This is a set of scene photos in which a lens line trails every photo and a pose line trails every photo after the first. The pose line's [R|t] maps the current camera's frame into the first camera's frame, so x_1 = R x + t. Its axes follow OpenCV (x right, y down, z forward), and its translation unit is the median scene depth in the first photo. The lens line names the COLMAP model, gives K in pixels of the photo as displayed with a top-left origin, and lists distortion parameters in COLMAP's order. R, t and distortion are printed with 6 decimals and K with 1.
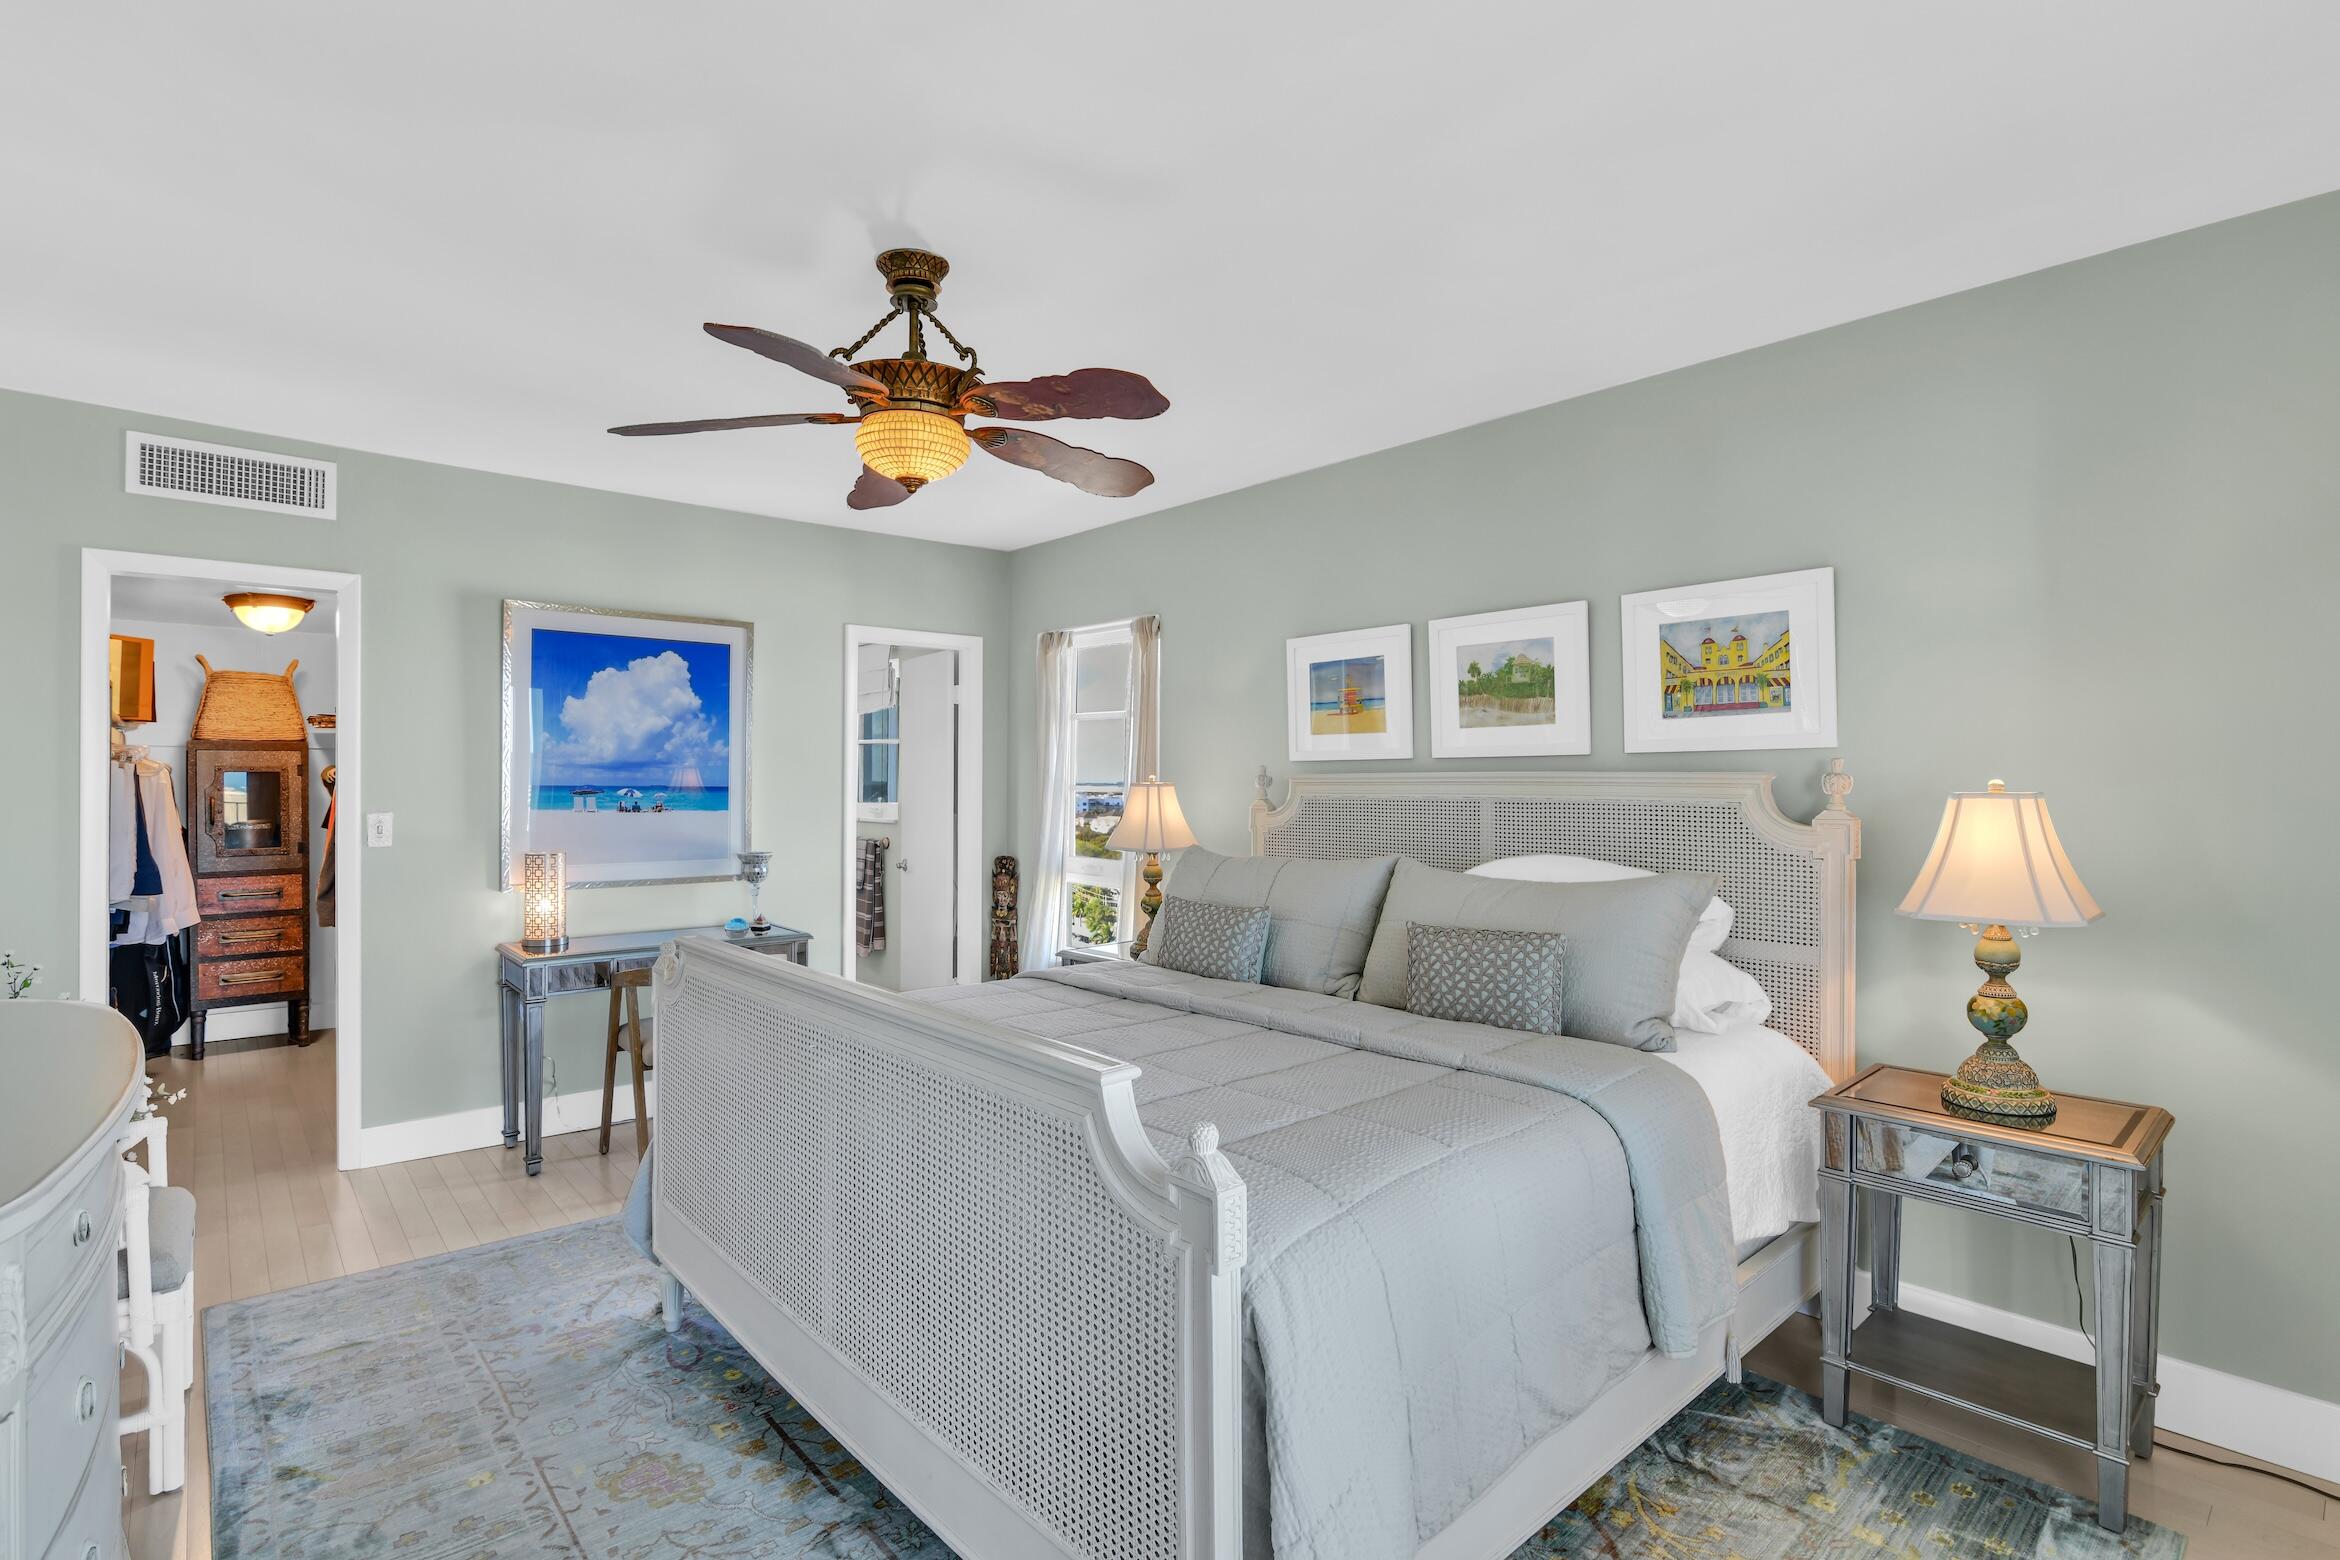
lens RADIAL K [[1082.7, 0, 1153.3], [0, 1082.7, 769.9], [0, 0, 1]] dist [-0.017592, -0.000588]
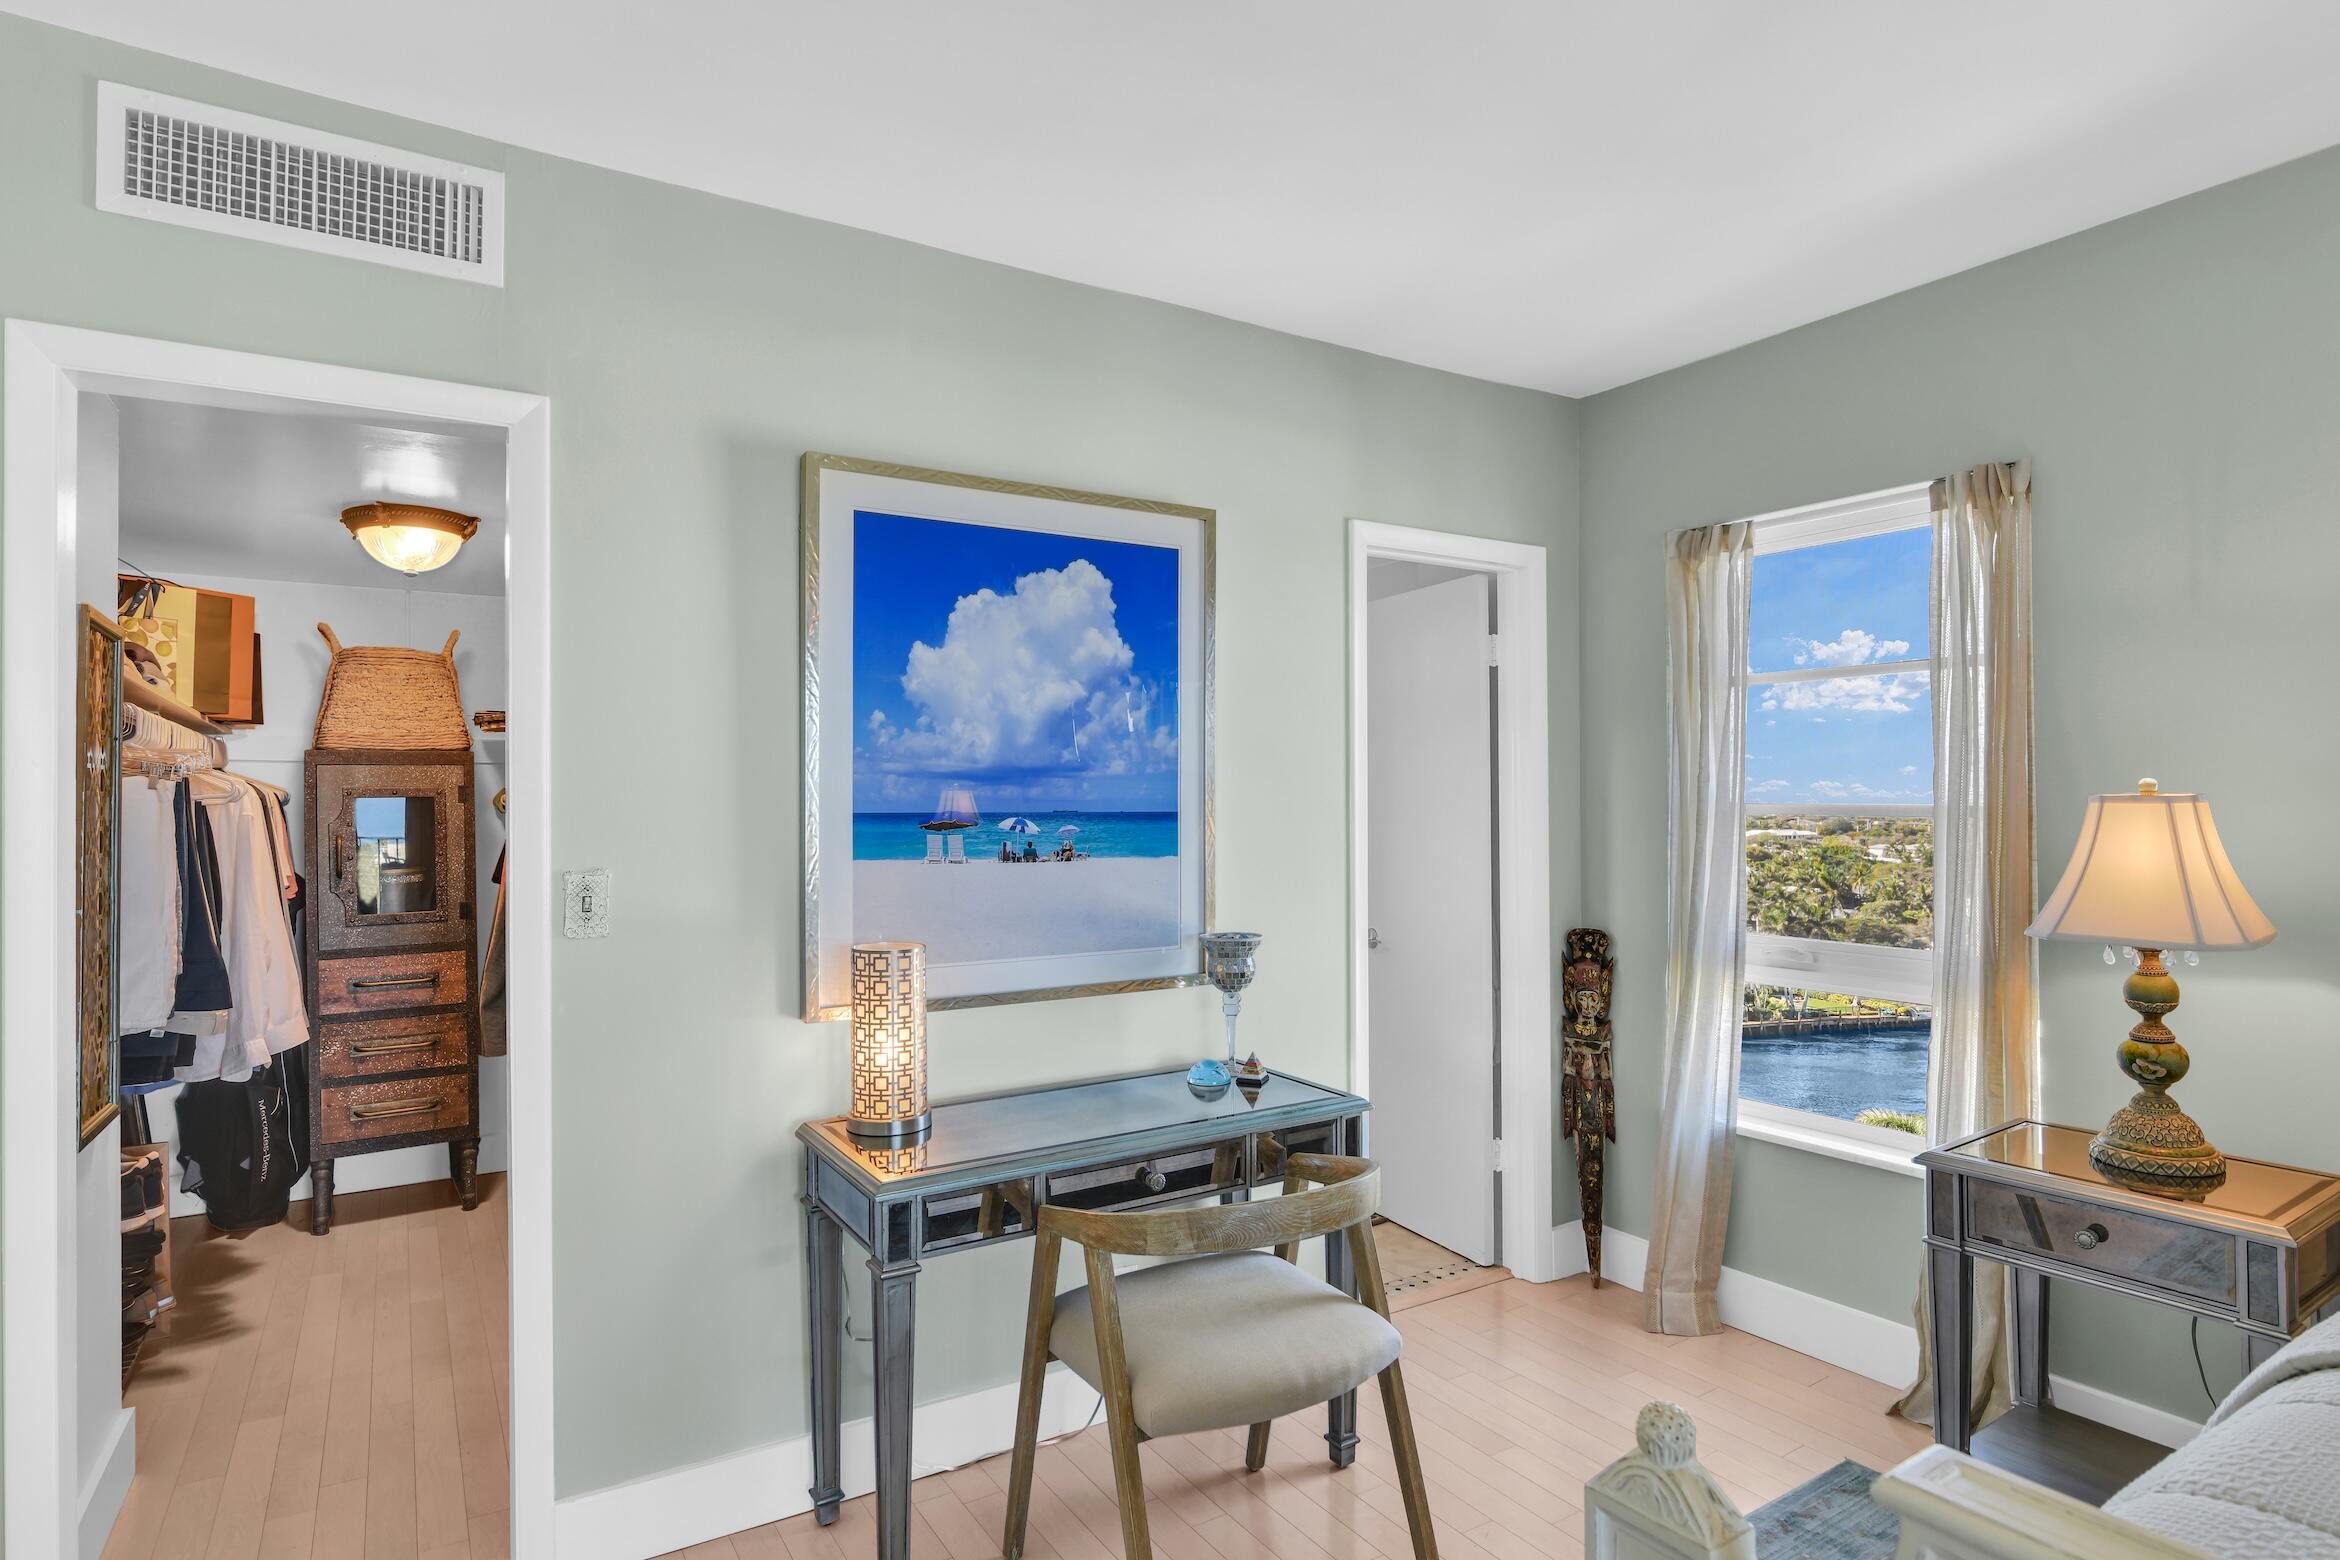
lens RADIAL K [[1117.2, 0, 1148.4], [0, 1117.2, 780.0], [0, 0, 1]] dist [-0.018253, 0.000174]
pose [[0.990488, -0.013673, -0.136918, -0.332072], [0.011974, 0.999841, -0.013227, 0.006669], [0.137077, 0.011462, 0.990494, 0.444779]]
